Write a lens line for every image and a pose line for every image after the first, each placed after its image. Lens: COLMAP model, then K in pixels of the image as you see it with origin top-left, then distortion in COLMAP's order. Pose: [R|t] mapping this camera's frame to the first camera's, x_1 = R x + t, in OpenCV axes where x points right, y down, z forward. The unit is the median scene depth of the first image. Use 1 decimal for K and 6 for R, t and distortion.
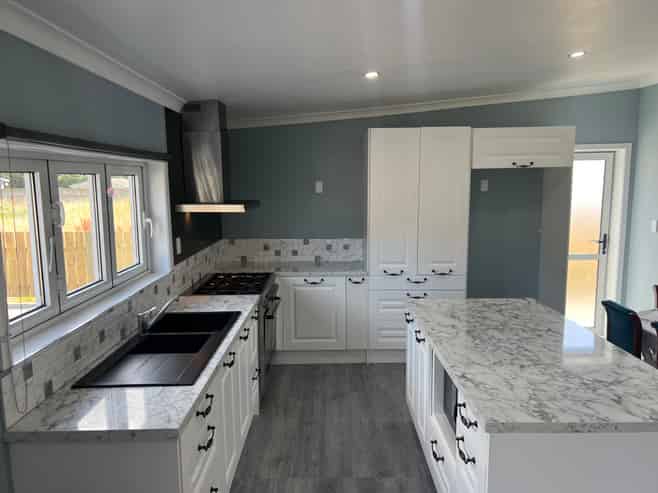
lens RADIAL K [[494.8, 0, 330.6], [0, 494.8, 250.9], [0, 0, 1]] dist [0.032685, -0.008099]
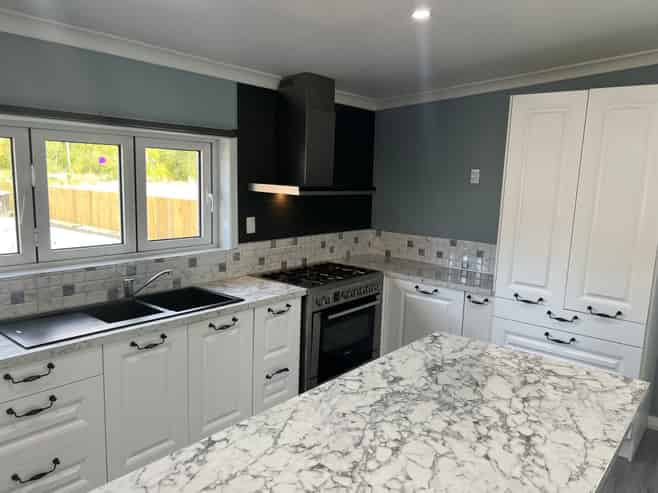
lens RADIAL K [[494.8, 0, 330.6], [0, 494.8, 250.9], [0, 0, 1]] dist [0.032685, -0.008099]
pose [[0.767902, 0.133702, -0.626459, 0.454649], [-0.130501, 0.990118, 0.051351, -0.031351], [0.627134, 0.042321, 0.777761, 0.340925]]
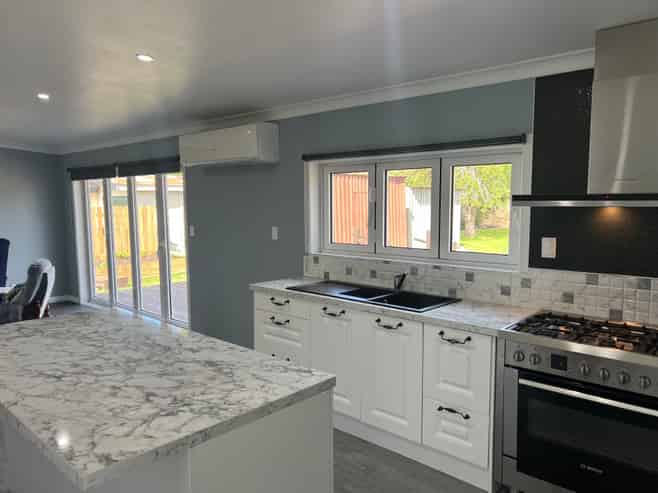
lens RADIAL K [[494.8, 0, 330.6], [0, 494.8, 250.9], [0, 0, 1]] dist [0.032685, -0.008099]
pose [[-0.673696, 0.087934, -0.733758, 0.519826], [-0.091970, 0.975200, 0.201311, -0.135335], [0.733263, 0.203106, -0.648901, 1.292058]]
